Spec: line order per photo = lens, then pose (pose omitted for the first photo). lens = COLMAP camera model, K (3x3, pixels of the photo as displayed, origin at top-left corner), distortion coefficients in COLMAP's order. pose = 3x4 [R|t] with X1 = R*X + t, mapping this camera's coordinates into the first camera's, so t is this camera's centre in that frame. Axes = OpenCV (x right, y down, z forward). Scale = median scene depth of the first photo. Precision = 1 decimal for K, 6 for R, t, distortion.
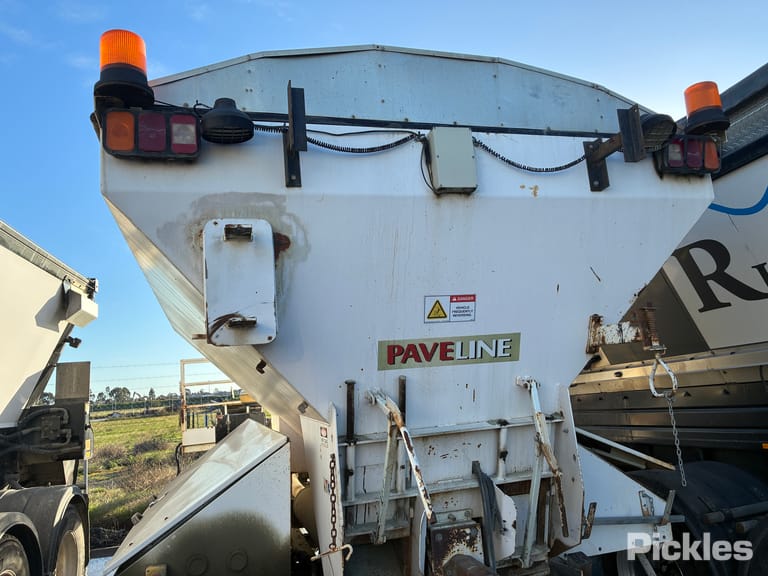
lens RADIAL K [[581.1, 0, 389.4], [0, 581.1, 282.0], [0, 0, 1]] dist [0.057937, -0.065100]
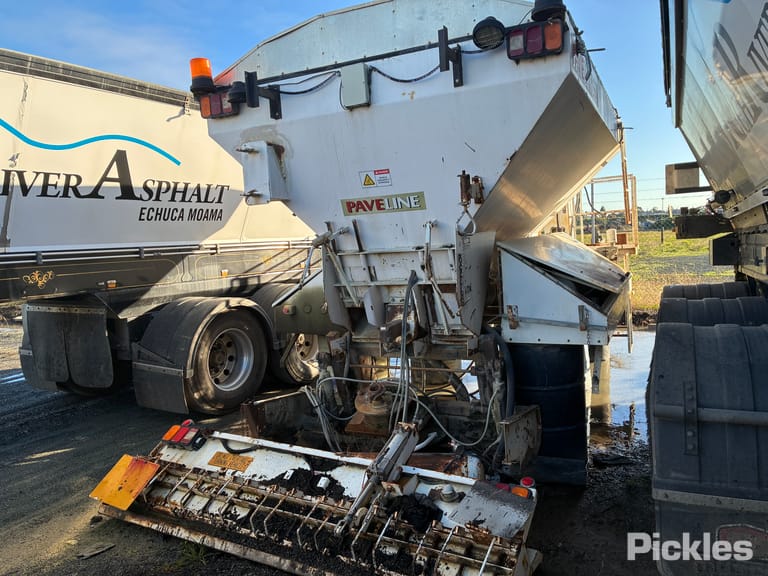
lens RADIAL K [[581.1, 0, 389.7], [0, 581.1, 289.2], [0, 0, 1]] dist [0.057937, -0.065100]
pose [[0.744991, 0.096214, -0.660099, 1.215718], [0.115984, 0.955789, 0.270213, -0.092832], [0.656914, -0.277867, 0.700895, -0.206241]]
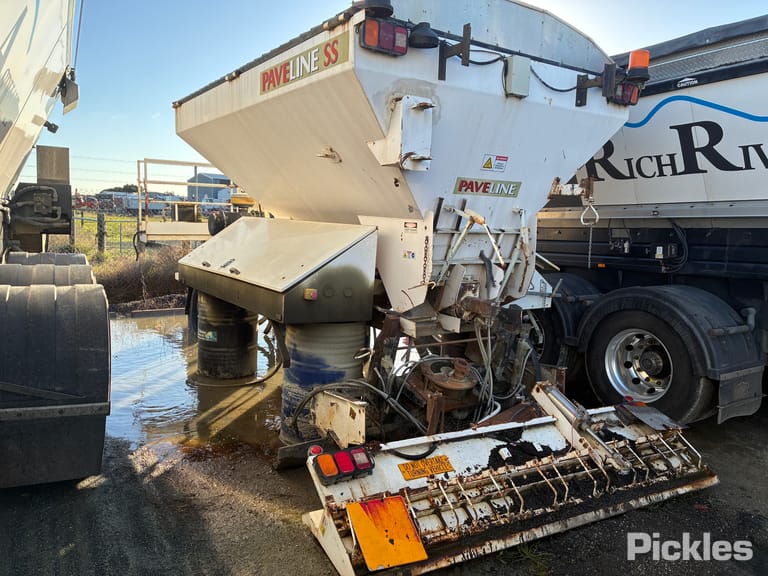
lens RADIAL K [[581.1, 0, 397.4], [0, 581.1, 285.7], [0, 0, 1]] dist [0.057937, -0.065100]
pose [[0.945489, 0.079364, 0.315834, -0.678512], [-0.166015, 0.951827, 0.257806, -0.008523], [-0.280159, -0.296186, 0.913118, -0.614415]]
